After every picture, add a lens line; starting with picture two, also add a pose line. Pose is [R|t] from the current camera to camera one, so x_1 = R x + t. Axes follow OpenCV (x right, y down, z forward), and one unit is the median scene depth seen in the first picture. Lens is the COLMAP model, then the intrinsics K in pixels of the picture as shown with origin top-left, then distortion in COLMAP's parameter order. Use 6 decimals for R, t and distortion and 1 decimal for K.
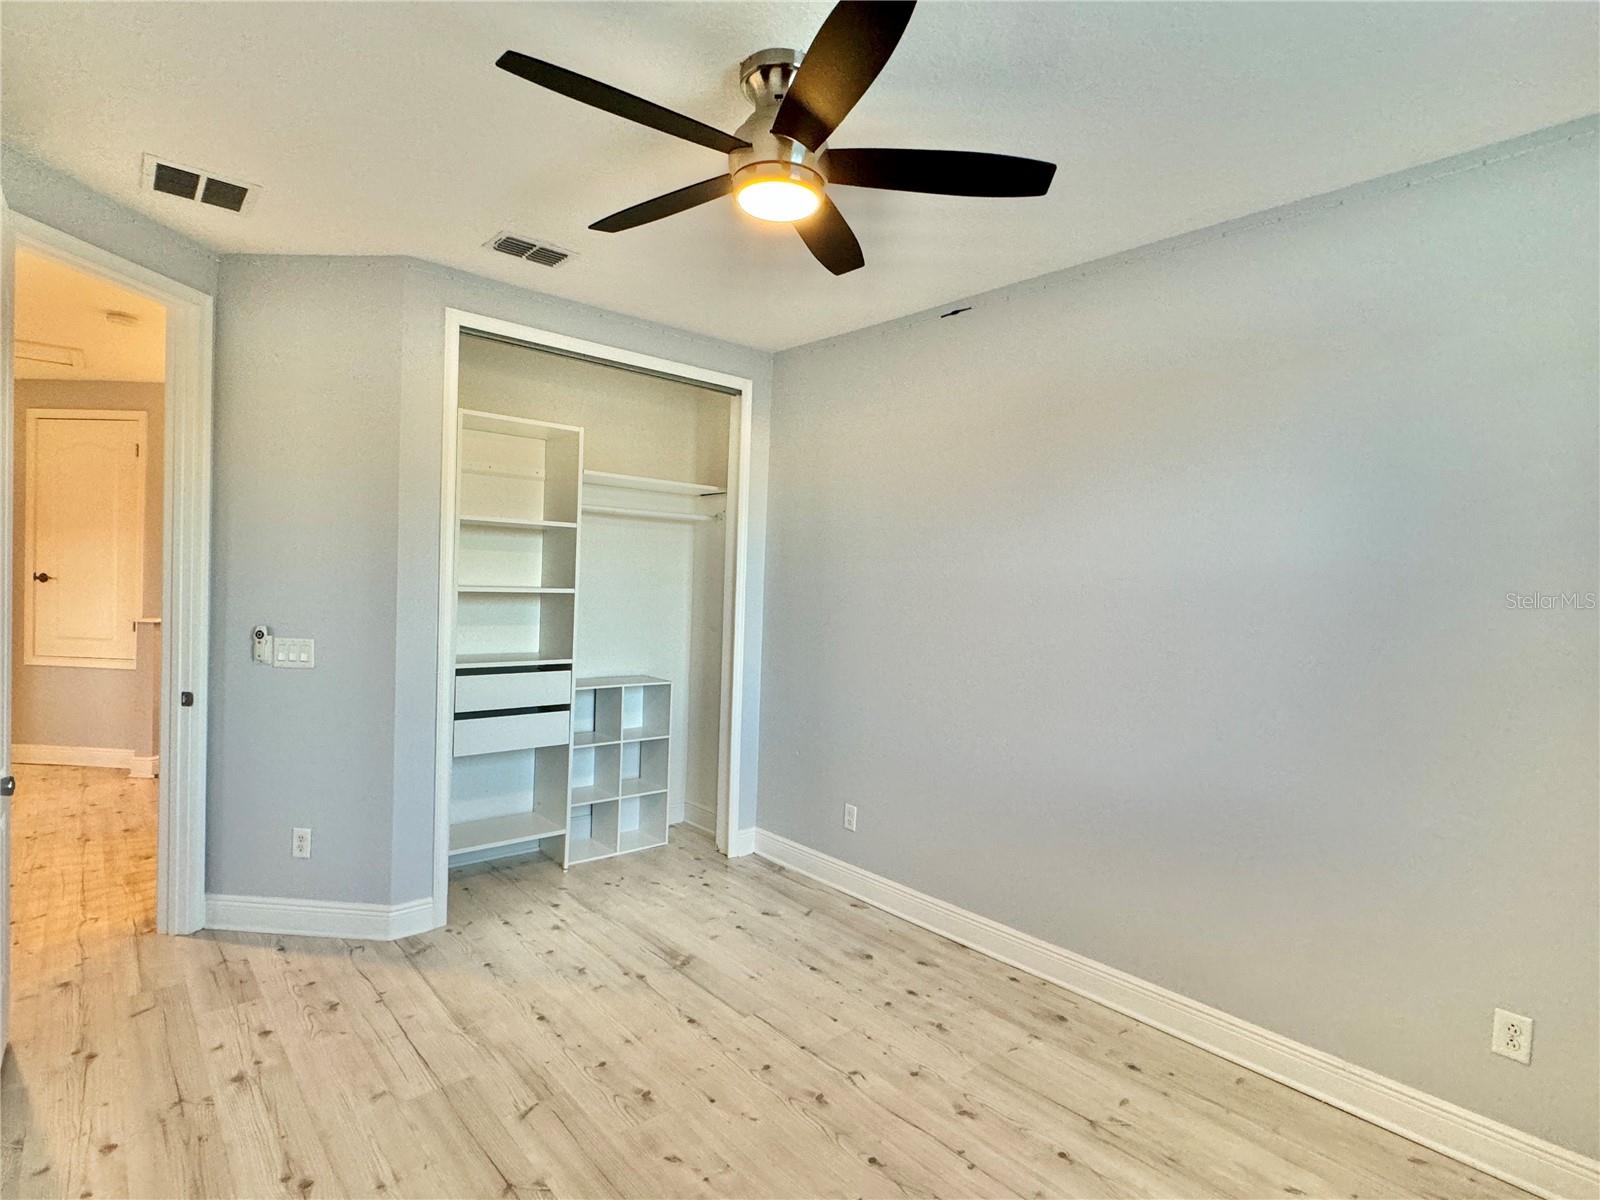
lens RADIAL K [[817.3, 0, 808.4], [0, 817.3, 602.6], [0, 0, 1]] dist [-0.000748, -0.000093]
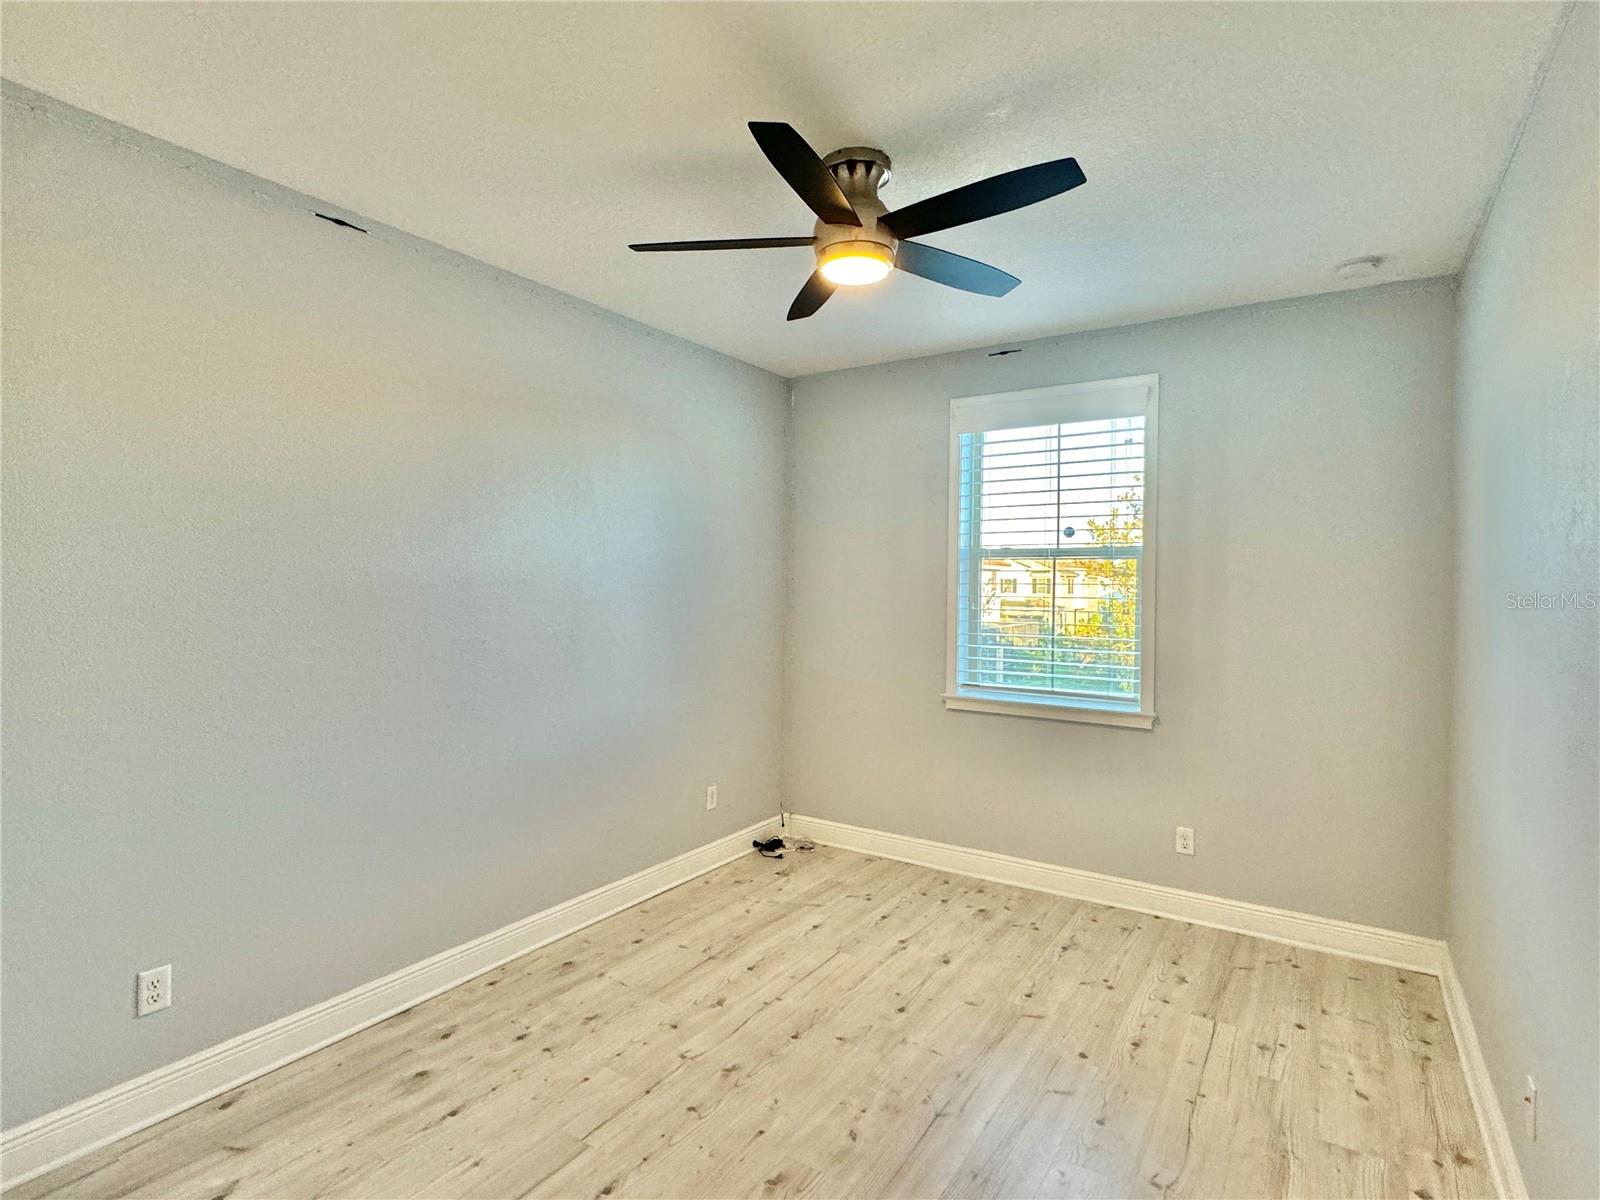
lens RADIAL K [[817.3, 0, 794.8], [0, 817.3, 589.4], [0, 0, 1]] dist [-0.000748, -0.000093]
pose [[-0.256579, -0.041491, 0.965632, -0.833019], [0.008370, 0.998945, 0.045147, -0.054774], [-0.966487, 0.019666, -0.255961, 0.971148]]
